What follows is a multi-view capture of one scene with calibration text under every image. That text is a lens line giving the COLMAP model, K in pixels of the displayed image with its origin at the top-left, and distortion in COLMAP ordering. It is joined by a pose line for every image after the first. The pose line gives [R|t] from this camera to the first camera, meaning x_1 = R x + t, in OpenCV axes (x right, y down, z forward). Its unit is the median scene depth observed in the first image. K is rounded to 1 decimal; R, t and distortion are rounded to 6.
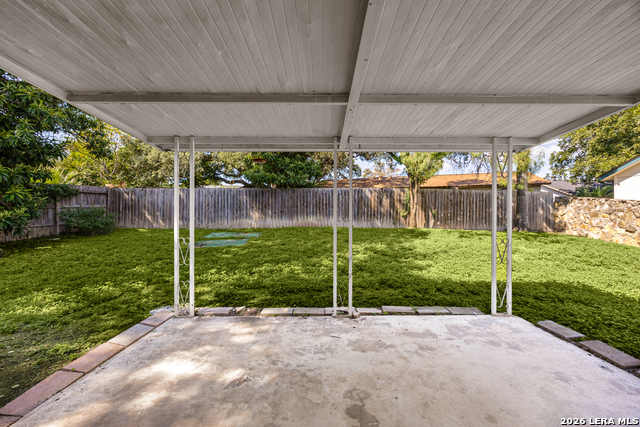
lens RADIAL K [[249.3, 0, 320.5], [0, 249.3, 217.4], [0, 0, 1]] dist [-0.002010, 0.000242]
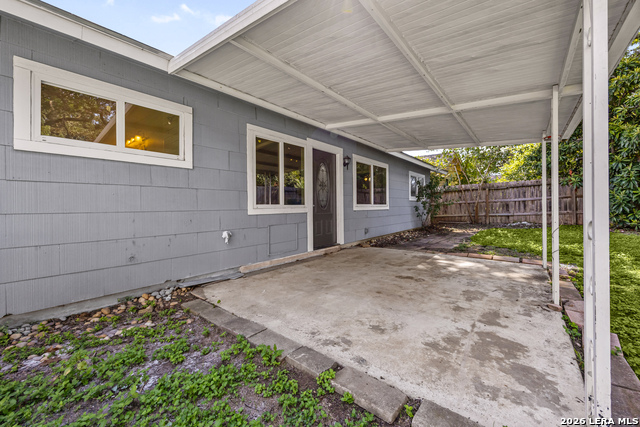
lens RADIAL K [[249.3, 0, 319.8], [0, 249.3, 209.4], [0, 0, 1]] dist [-0.002010, 0.000242]
pose [[-0.646210, 0.005980, -0.763136, 1.573198], [0.008110, 0.999967, 0.000969, 0.099978], [0.763116, -0.005562, -0.646237, 1.215756]]
